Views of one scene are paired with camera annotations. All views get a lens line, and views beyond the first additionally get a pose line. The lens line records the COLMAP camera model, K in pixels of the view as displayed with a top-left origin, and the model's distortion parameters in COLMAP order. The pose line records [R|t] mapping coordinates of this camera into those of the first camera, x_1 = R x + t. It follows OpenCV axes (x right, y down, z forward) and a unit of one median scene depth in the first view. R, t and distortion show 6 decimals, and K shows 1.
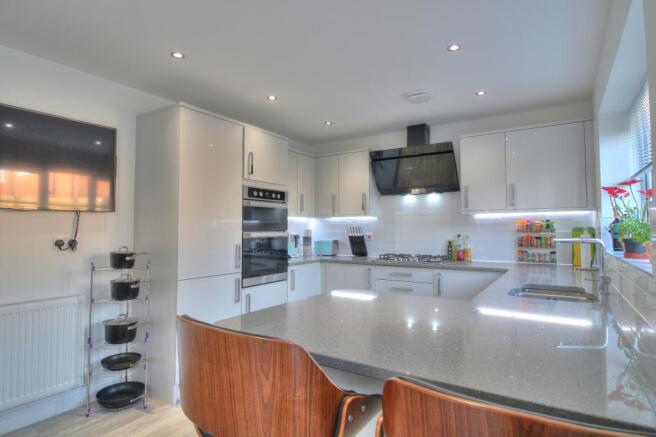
lens RADIAL K [[371.4, 0, 328.0], [0, 371.4, 218.5], [0, 0, 1]] dist [-0.002636, -0.000391]
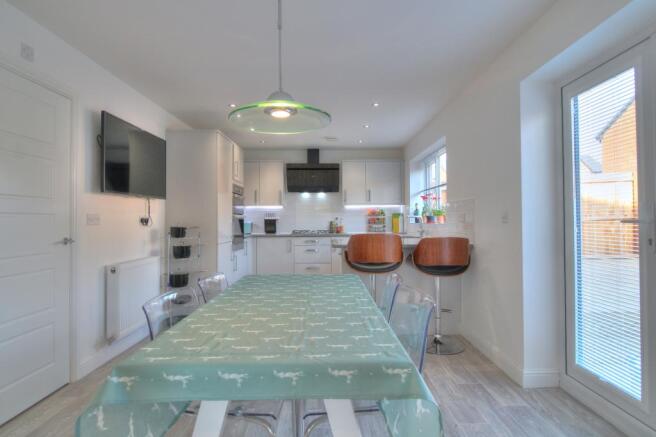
lens RADIAL K [[371.4, 0, 328.0], [0, 371.4, 218.5], [0, 0, 1]] dist [-0.002636, -0.000391]
pose [[0.838338, 0.000002, 0.545151, -0.617318], [-0.010908, 0.999800, 0.016771, 0.019642], [-0.545042, -0.020006, 0.838170, -0.408211]]
